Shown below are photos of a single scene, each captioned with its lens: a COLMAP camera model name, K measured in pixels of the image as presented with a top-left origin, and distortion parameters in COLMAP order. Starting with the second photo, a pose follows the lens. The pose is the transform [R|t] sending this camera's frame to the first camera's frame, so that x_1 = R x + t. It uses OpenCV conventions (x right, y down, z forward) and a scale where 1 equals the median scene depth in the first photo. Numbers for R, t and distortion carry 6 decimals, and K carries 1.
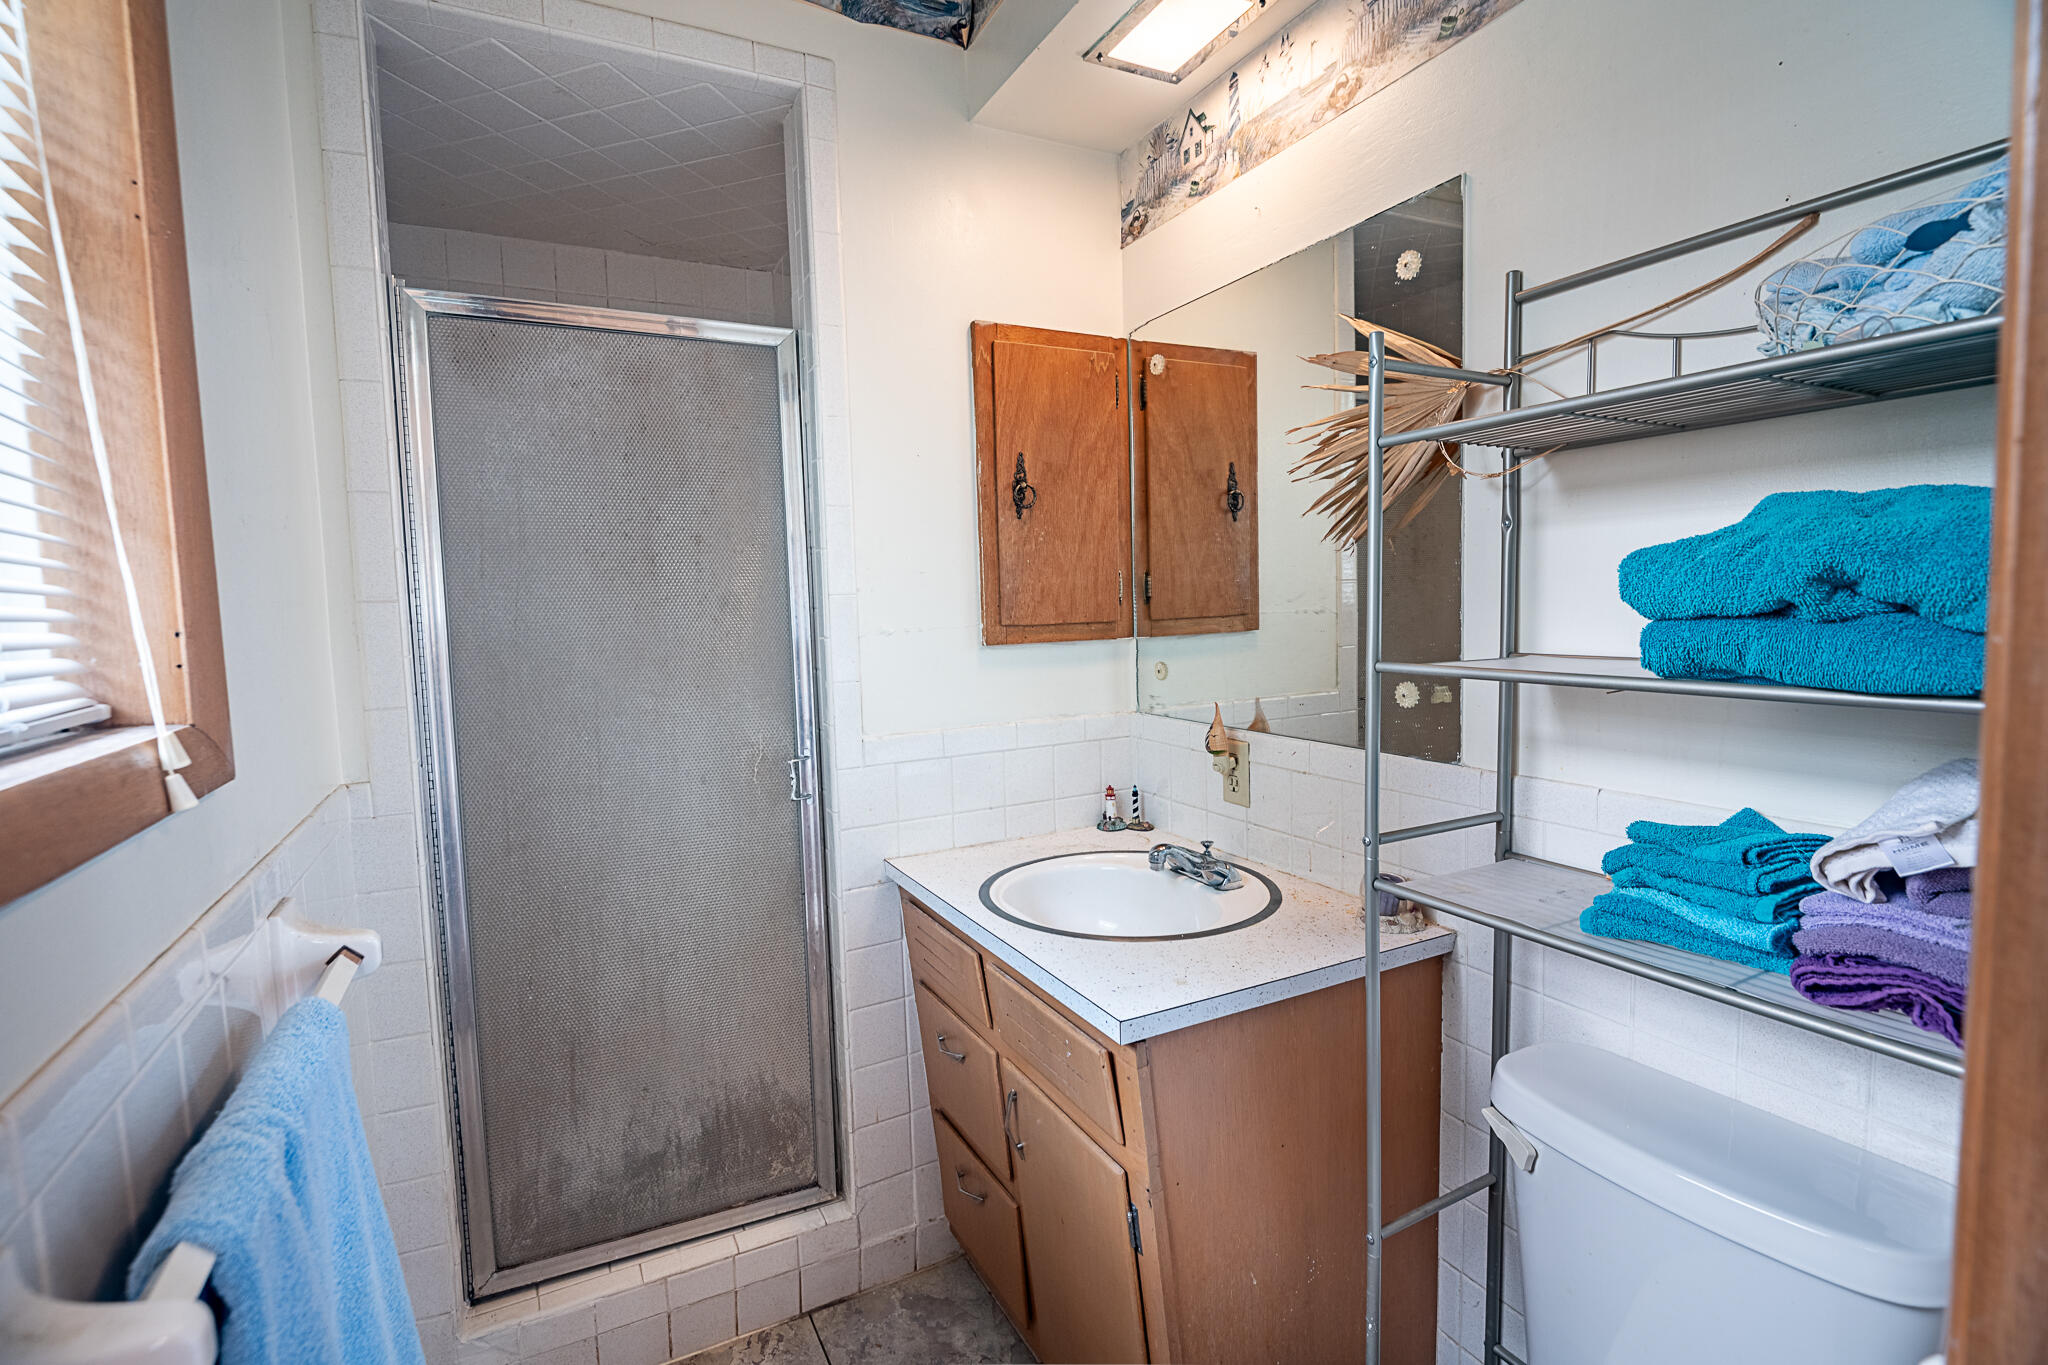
lens RADIAL K [[968.5, 0, 1027.3], [0, 968.5, 673.3], [0, 0, 1]] dist [-0.002318, -0.008597]
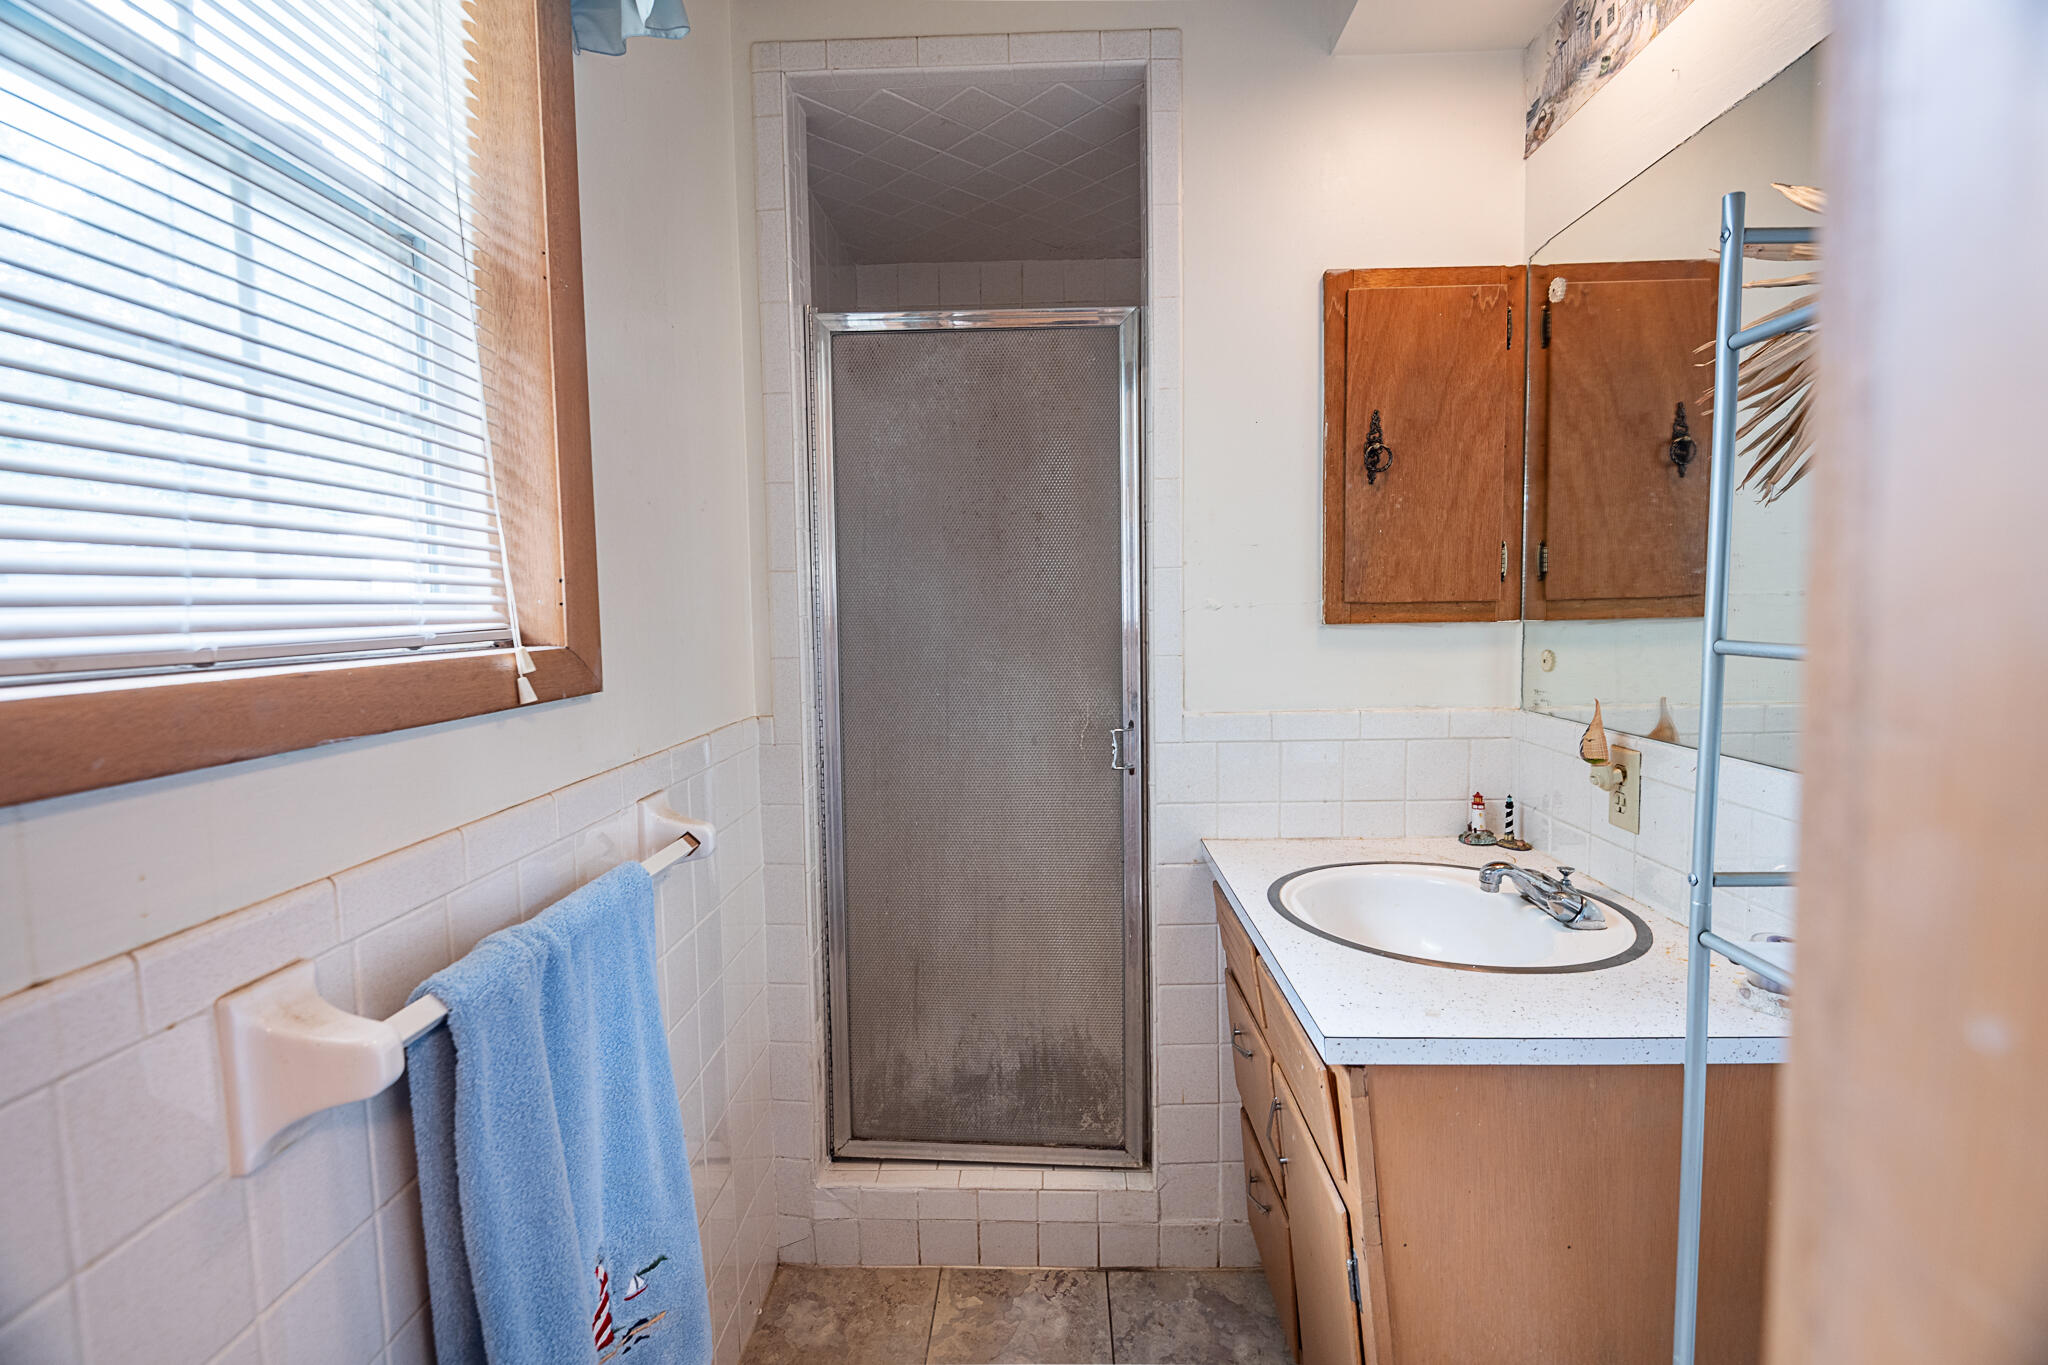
lens RADIAL K [[968.5, 0, 1011.1], [0, 968.5, 673.8], [0, 0, 1]] dist [-0.002318, -0.008597]
pose [[0.865545, 0.050285, -0.498301, 0.171435], [-0.047141, 0.998709, 0.018899, 0.016616], [0.498608, 0.007132, 0.866798, 0.057396]]
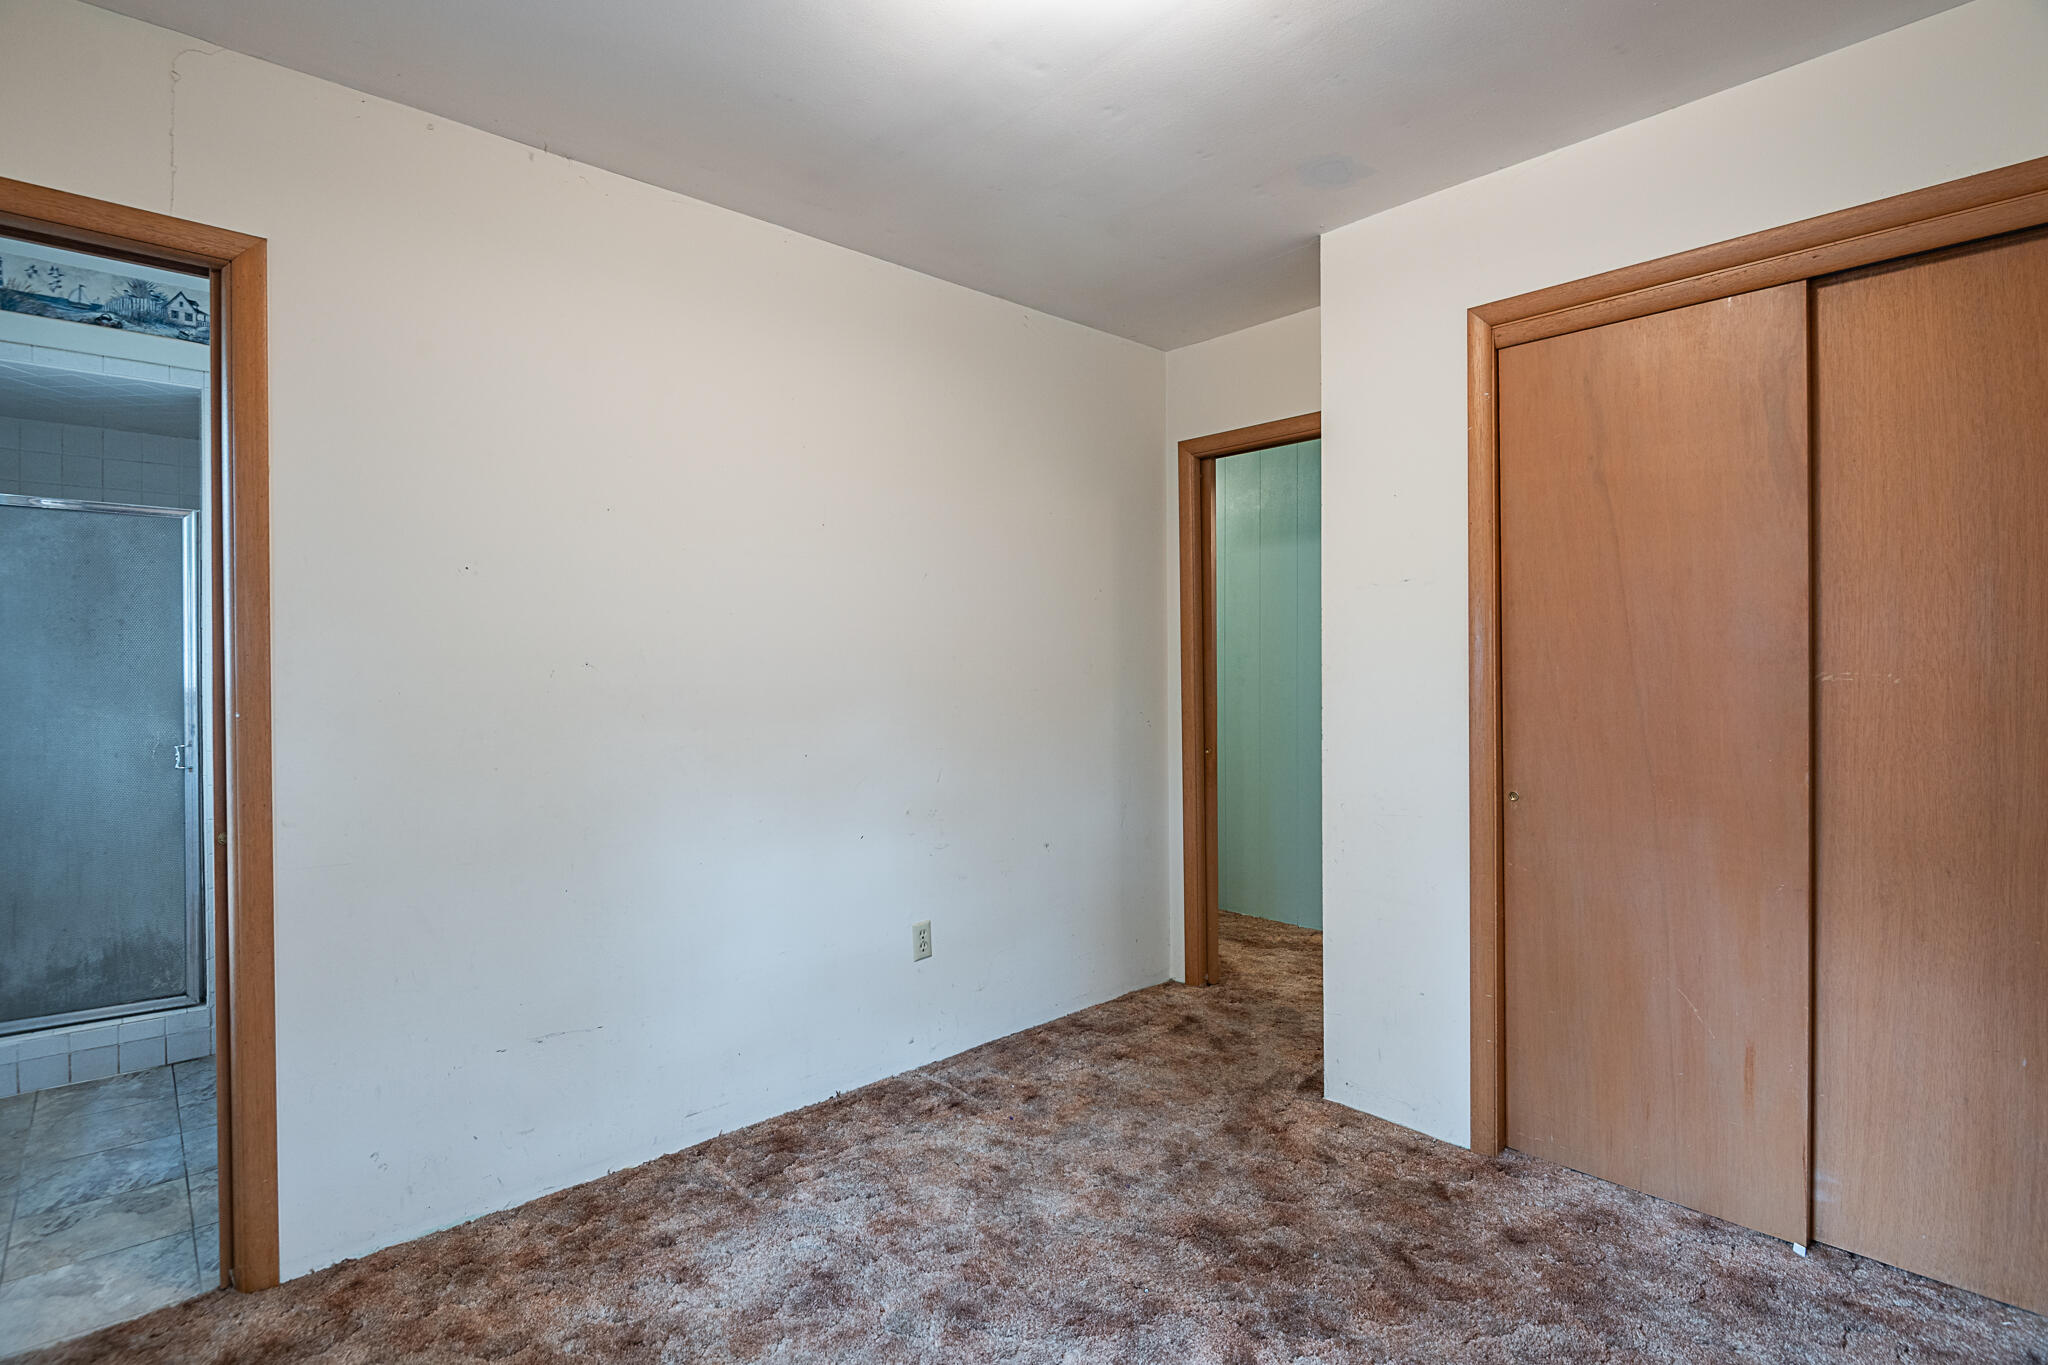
lens RADIAL K [[968.5, 0, 1032.9], [0, 968.5, 683.2], [0, 0, 1]] dist [-0.002318, -0.008597]
pose [[0.964313, 0.024144, 0.263660, 0.825579], [-0.003866, 0.997011, -0.077160, 0.106684], [-0.264735, 0.073388, 0.961525, -1.162069]]
